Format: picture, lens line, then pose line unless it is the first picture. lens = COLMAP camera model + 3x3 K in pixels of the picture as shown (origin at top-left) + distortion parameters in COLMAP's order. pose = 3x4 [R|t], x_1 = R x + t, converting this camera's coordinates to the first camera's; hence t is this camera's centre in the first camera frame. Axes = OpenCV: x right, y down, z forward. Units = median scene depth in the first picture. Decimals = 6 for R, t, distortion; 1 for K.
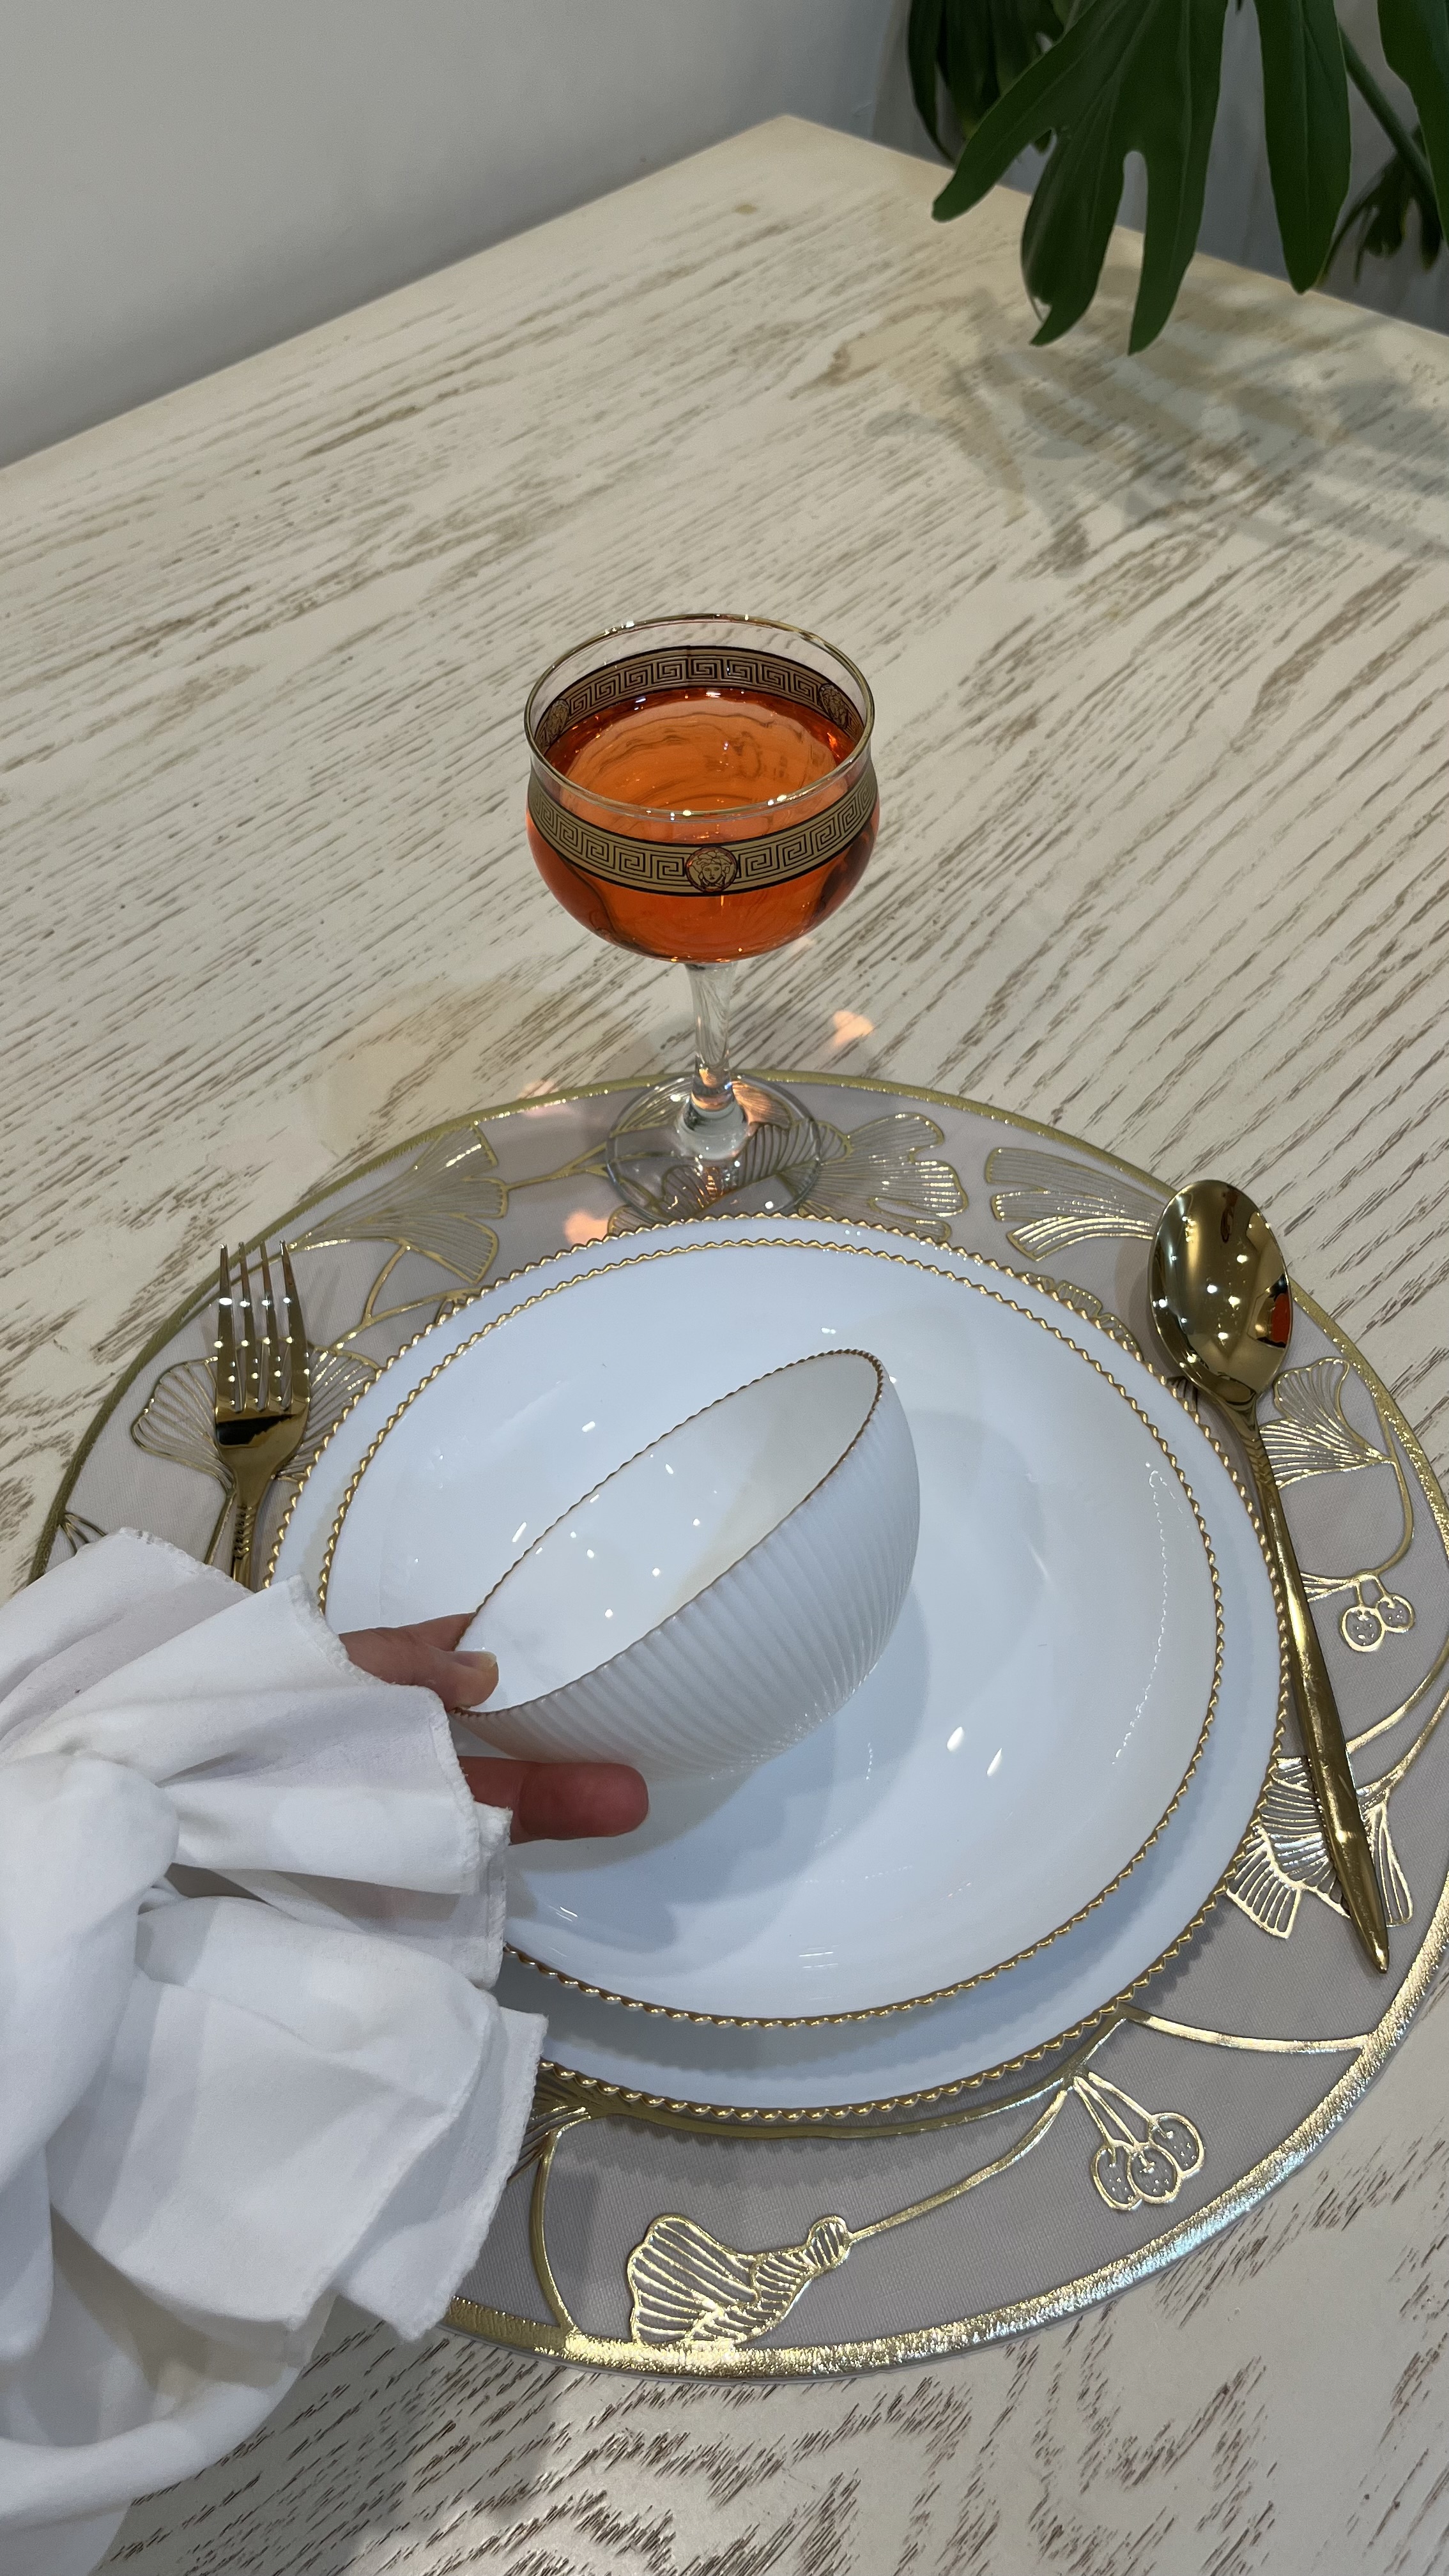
lens RADIAL K [[1993.1, 0, 714.2], [0, 1993.1, 1290.0], [0, 0, 1]] dist [0.013485, 0.005603]
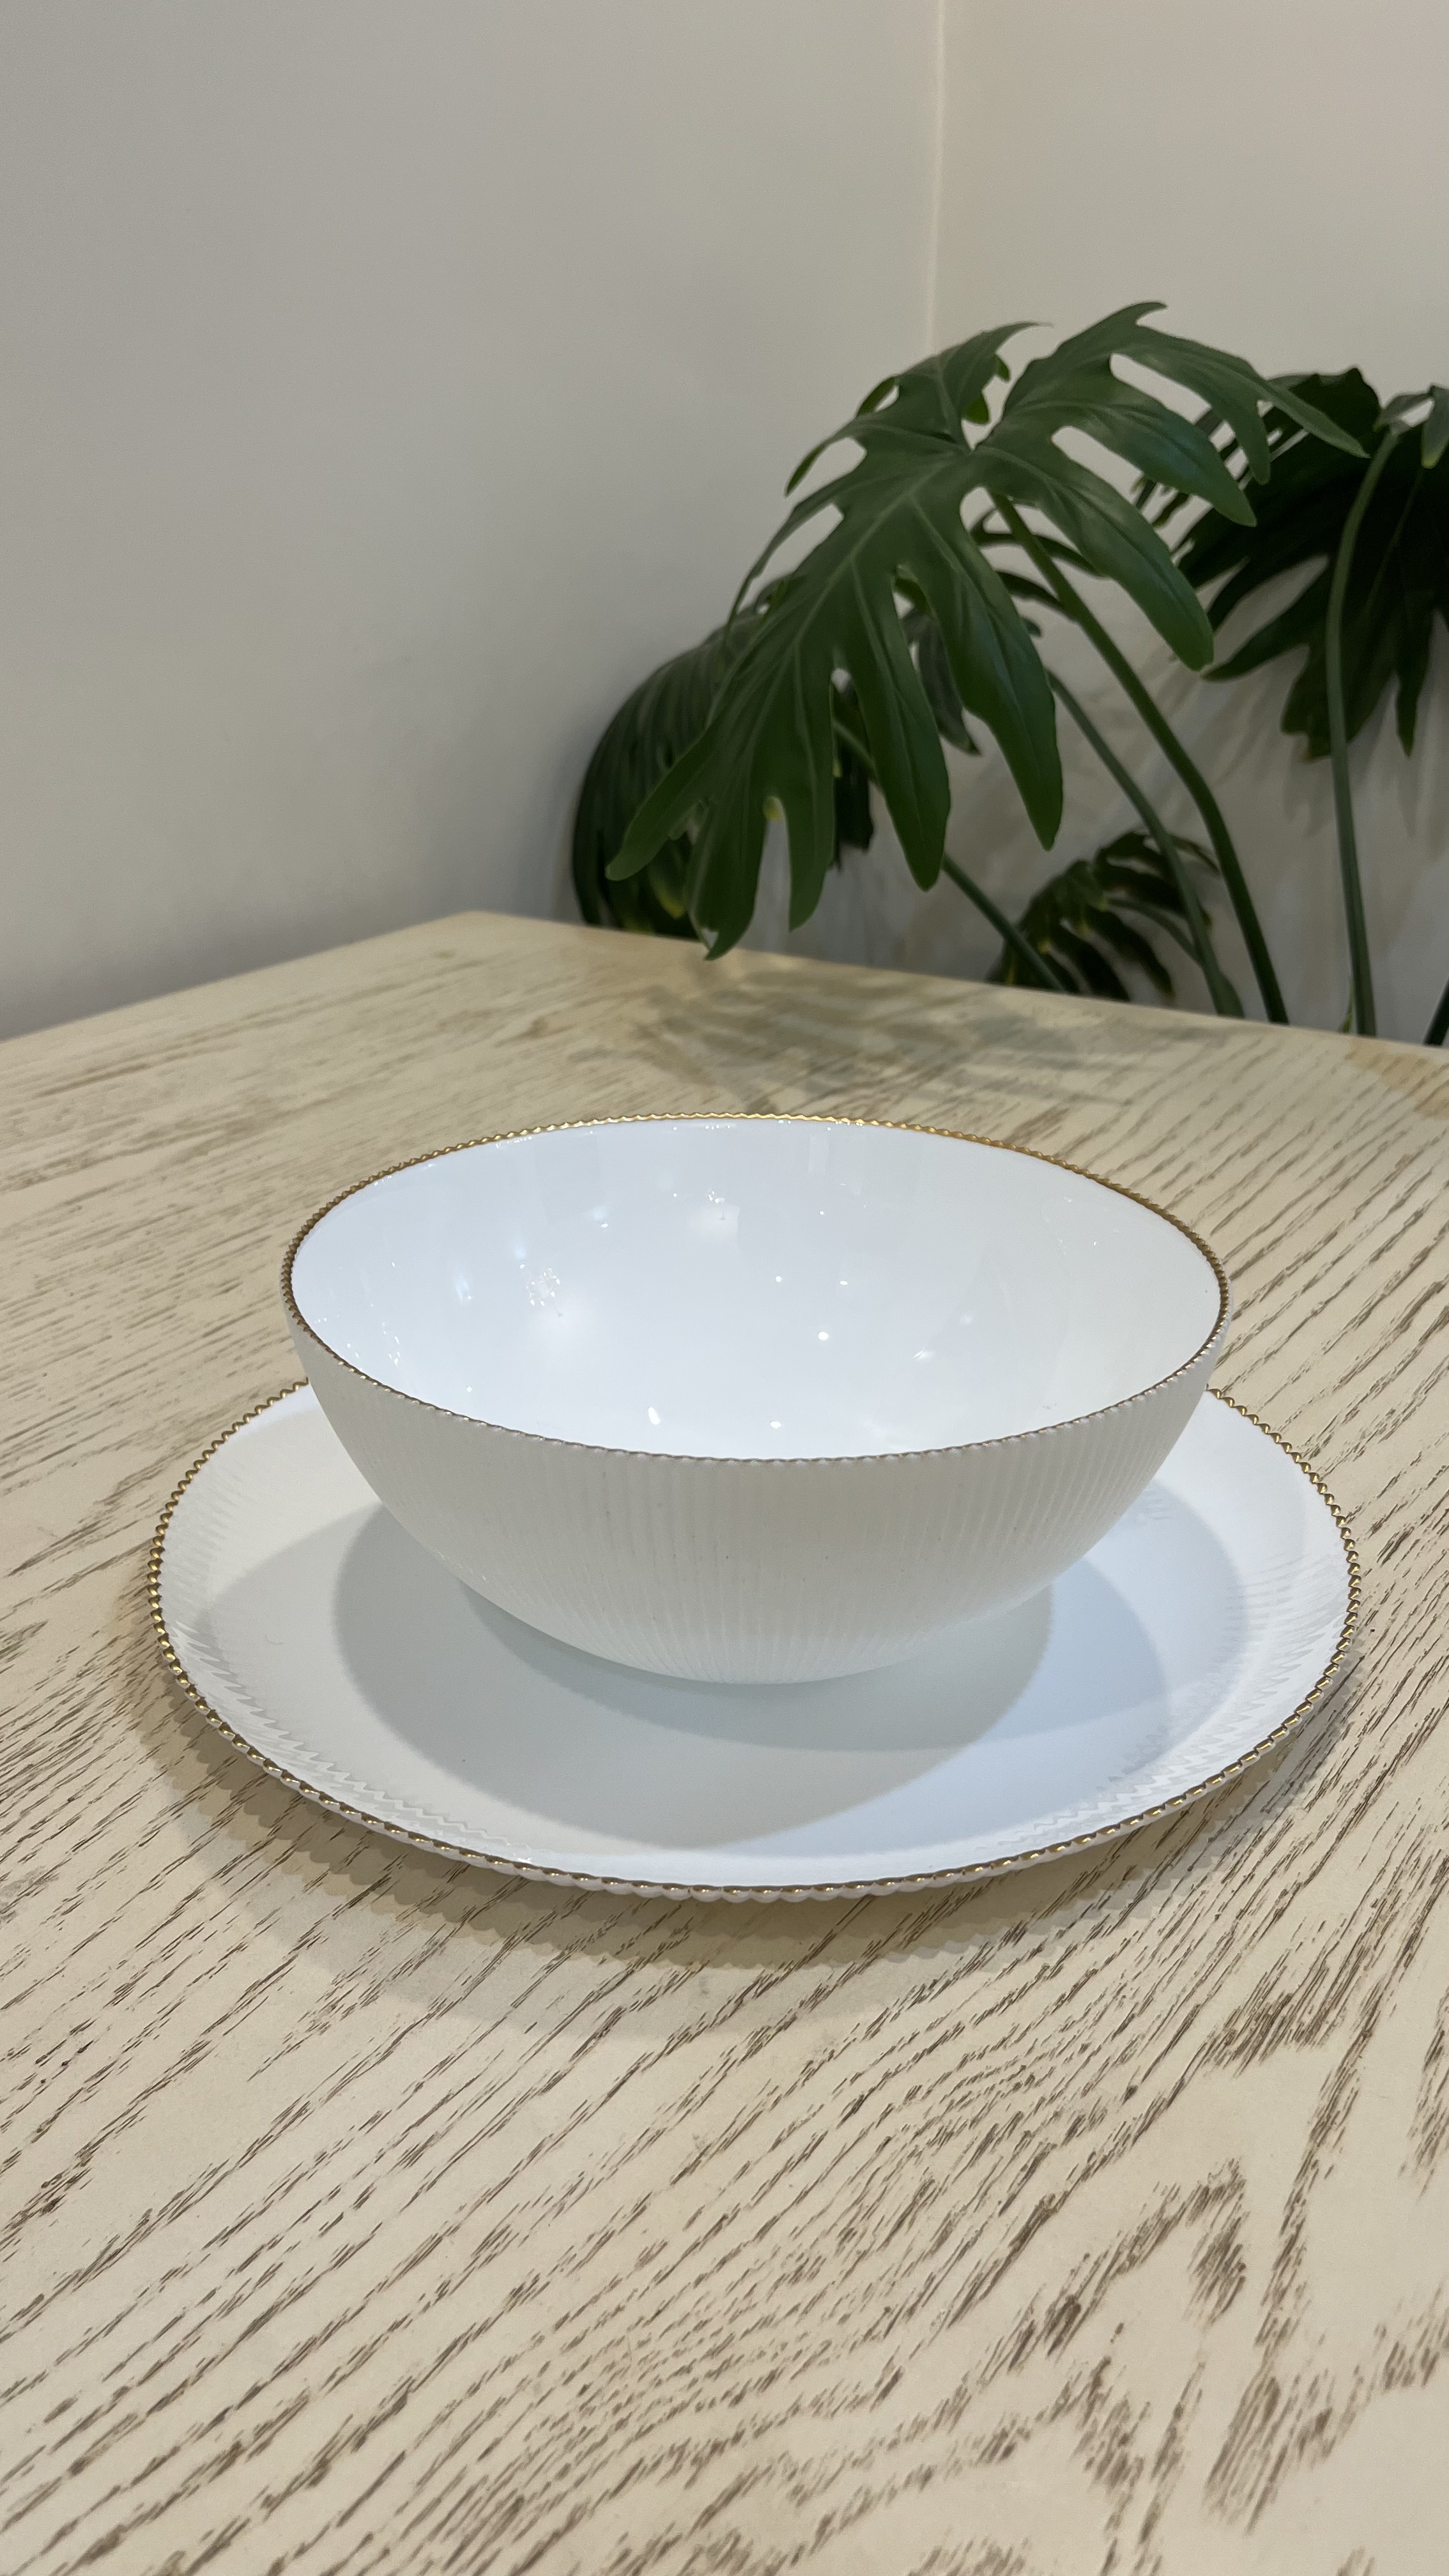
lens RADIAL K [[1990.4, 0, 718.4], [0, 1990.4, 1299.4], [0, 0, 1]] dist [0.049550, -0.061022]
pose [[0.986481, -0.057429, 0.153485, -0.020435], [0.121172, 0.886180, -0.447216, 0.212948], [-0.110332, 0.459768, 0.881158, 0.090625]]
